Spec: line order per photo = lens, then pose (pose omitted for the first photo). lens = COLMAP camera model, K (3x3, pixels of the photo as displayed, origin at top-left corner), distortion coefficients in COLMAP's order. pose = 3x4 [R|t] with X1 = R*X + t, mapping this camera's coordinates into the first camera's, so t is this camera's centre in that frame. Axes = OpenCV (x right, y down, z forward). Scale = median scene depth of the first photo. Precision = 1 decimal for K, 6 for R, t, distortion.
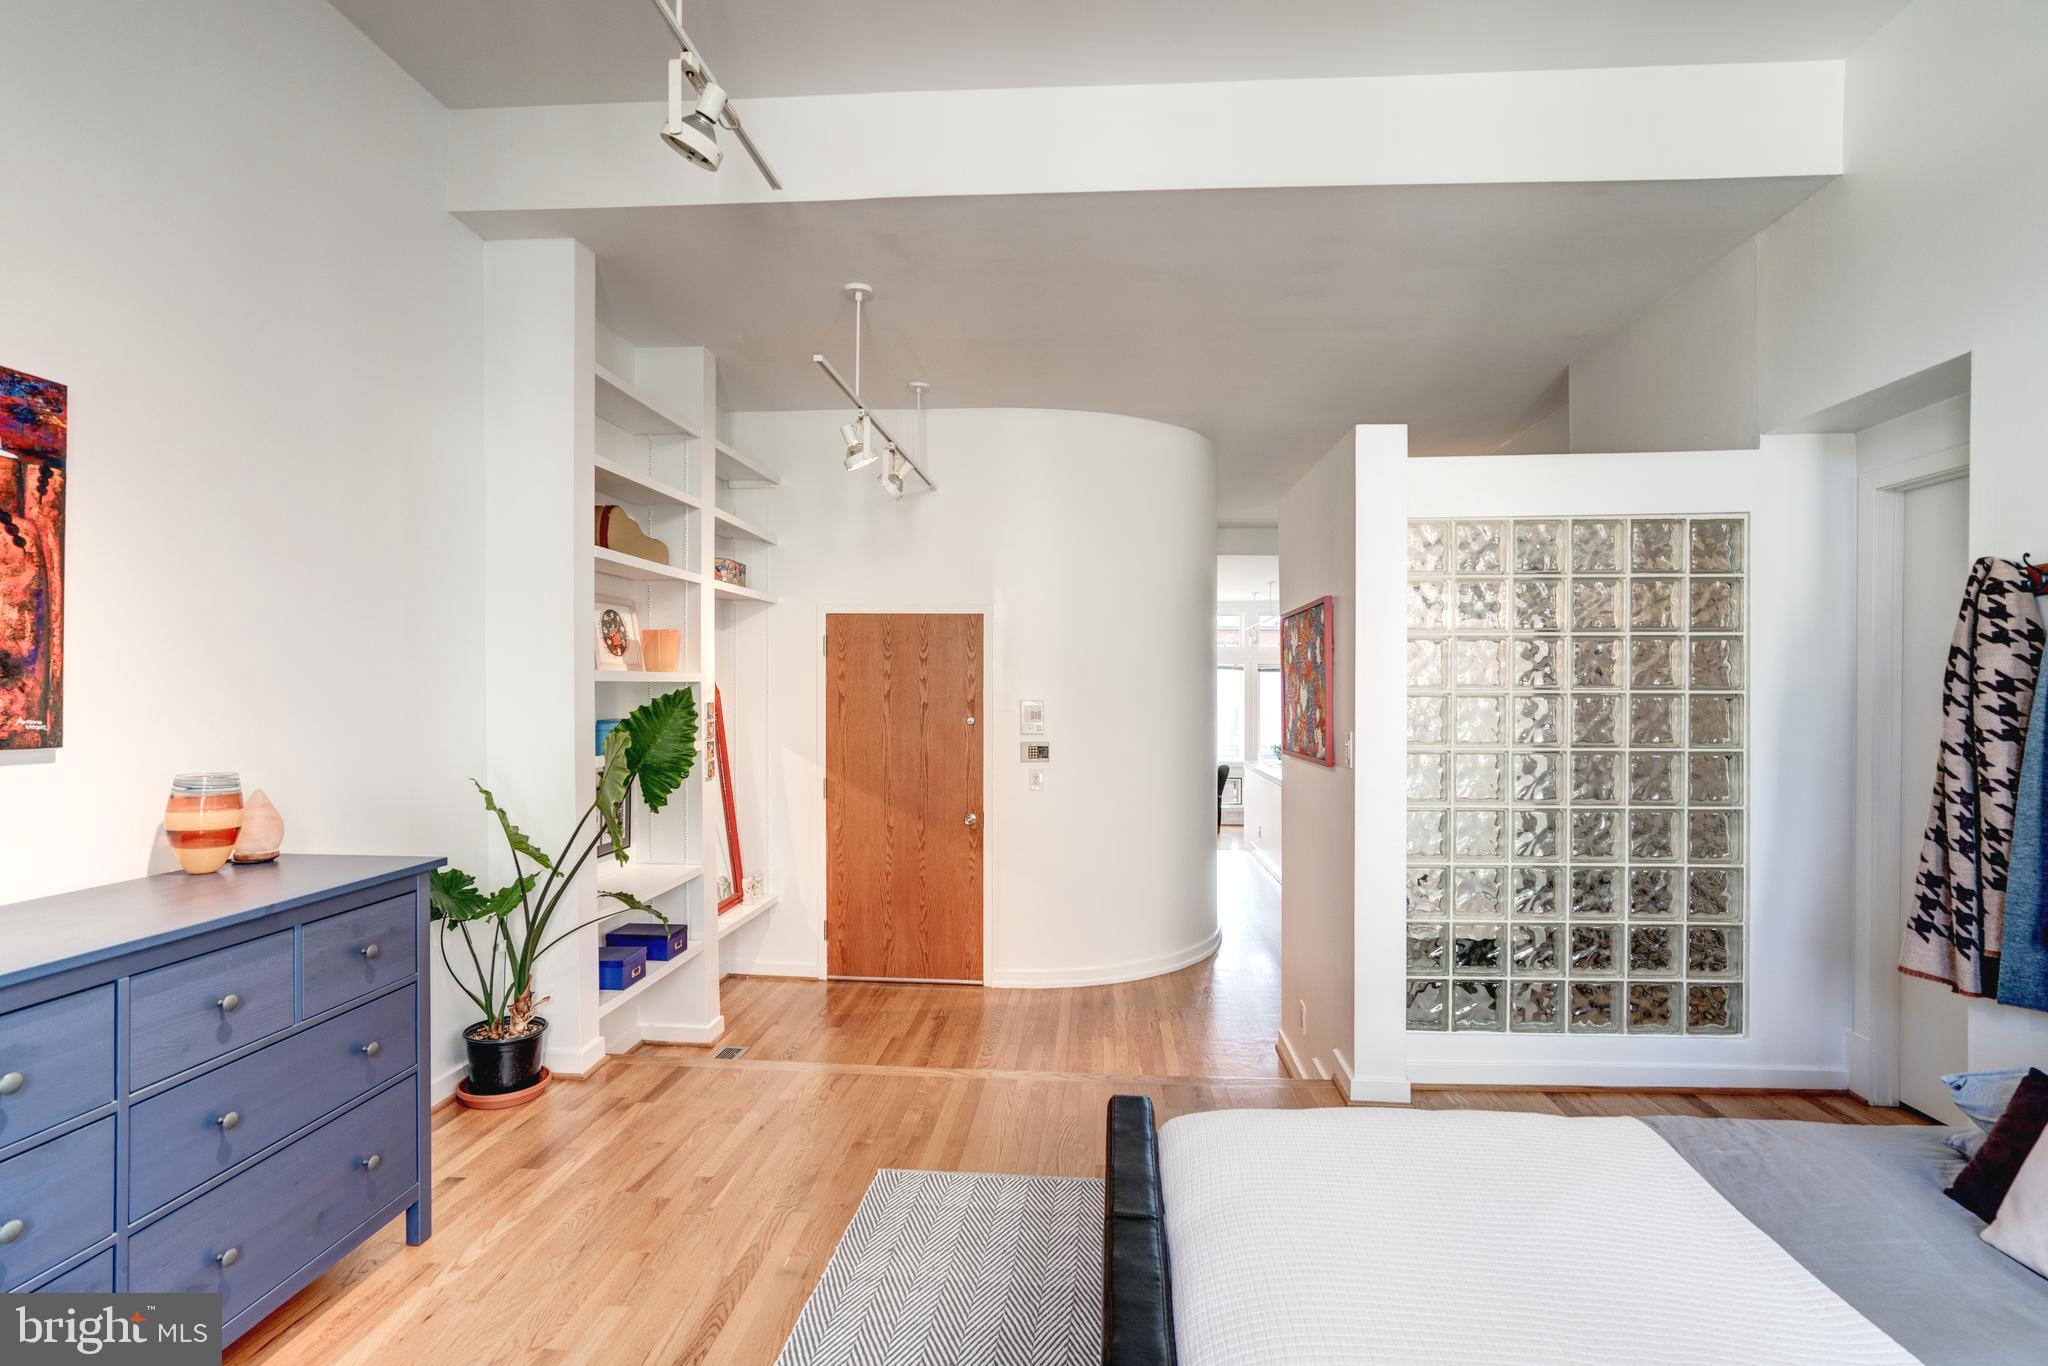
lens RADIAL K [[965.9, 0, 1024.5], [0, 965.9, 695.3], [0, 0, 1]] dist [-0.048629, 0.031106]
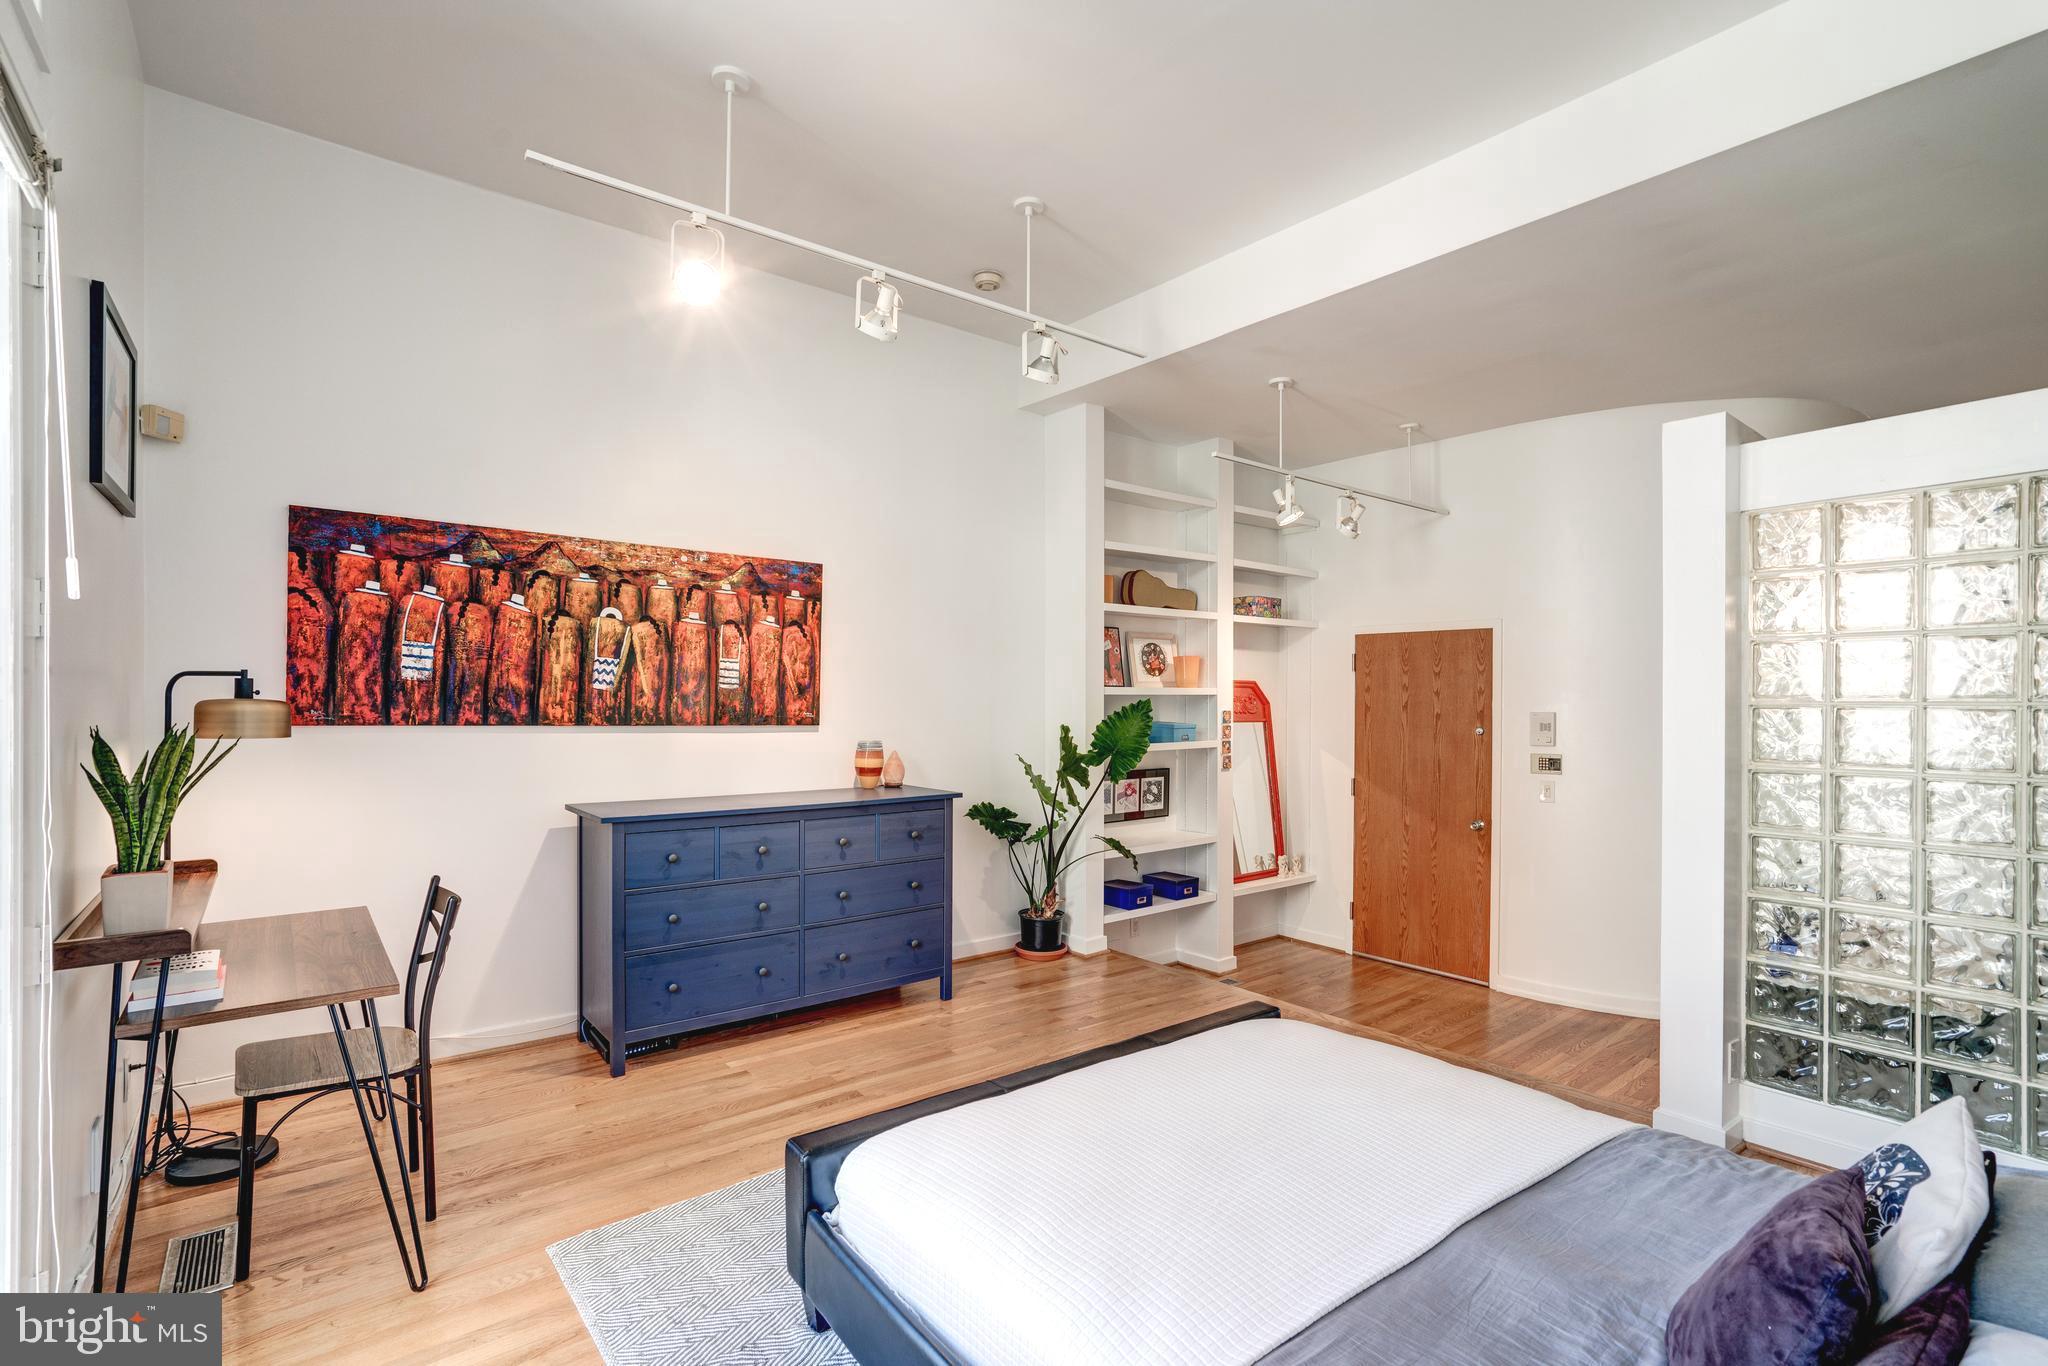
lens RADIAL K [[955.4, 0, 995.4], [0, 955.4, 699.0], [0, 0, 1]] dist [-0.047006, 0.029151]
pose [[0.665181, 0.000258, -0.746682, 0.430279], [-0.006717, 0.999962, -0.005638, 0.001270], [0.746652, 0.008766, 0.665157, -0.086446]]
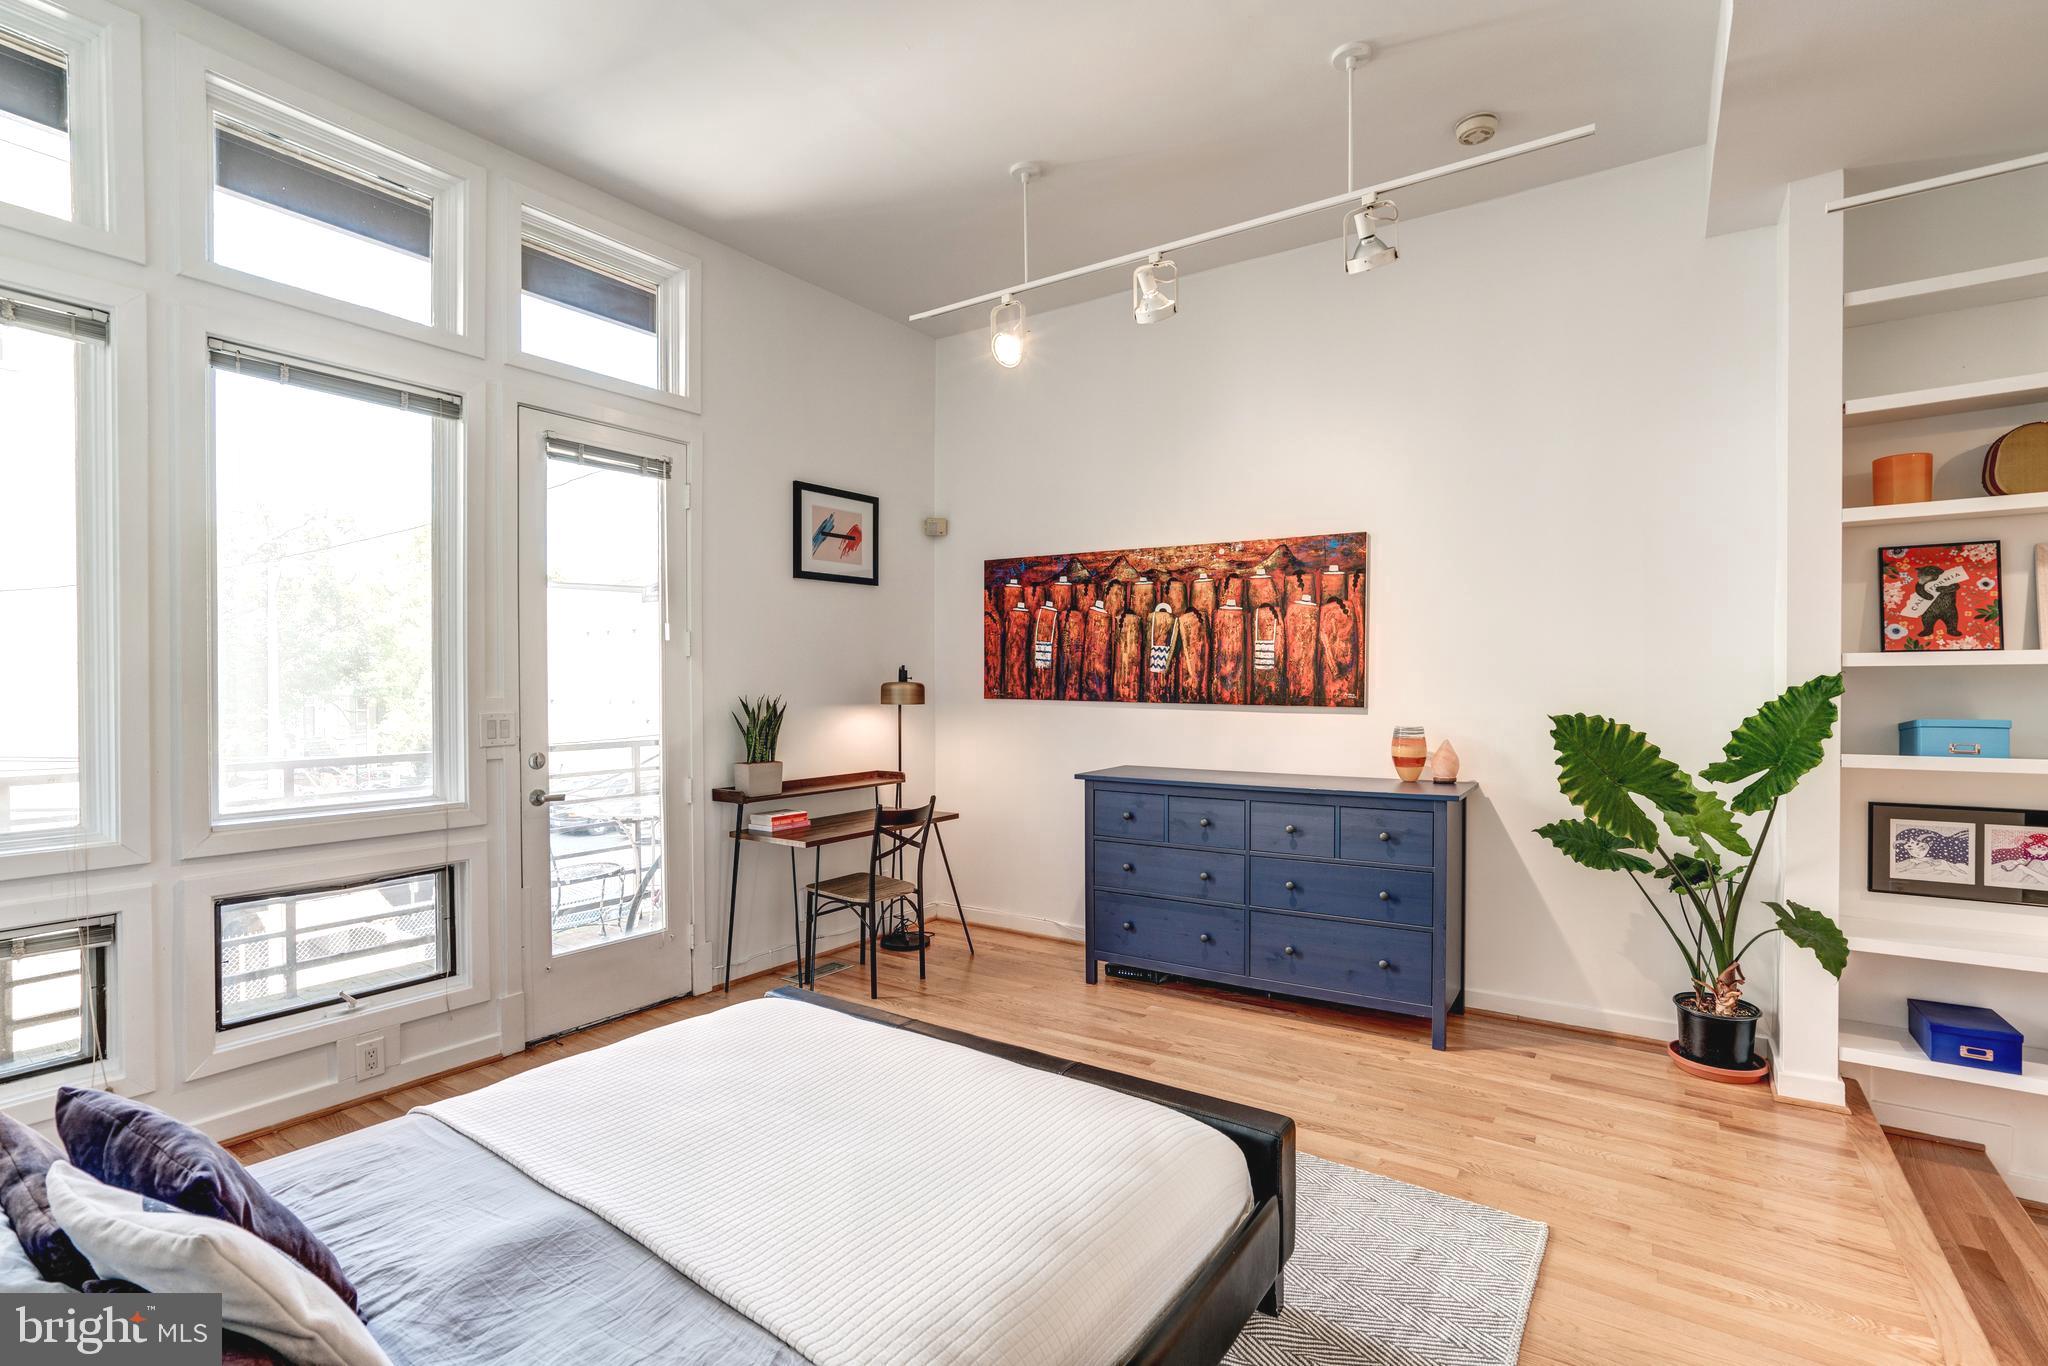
lens RADIAL K [[955.4, 0, 1021.7], [0, 955.4, 694.2], [0, 0, 1]] dist [-0.020272, 0.011288]
pose [[-0.499572, 0.012611, -0.866181, 0.524117], [-0.001086, 0.999884, 0.015184, -0.002057], [0.866272, 0.008526, -0.499500, 0.630332]]
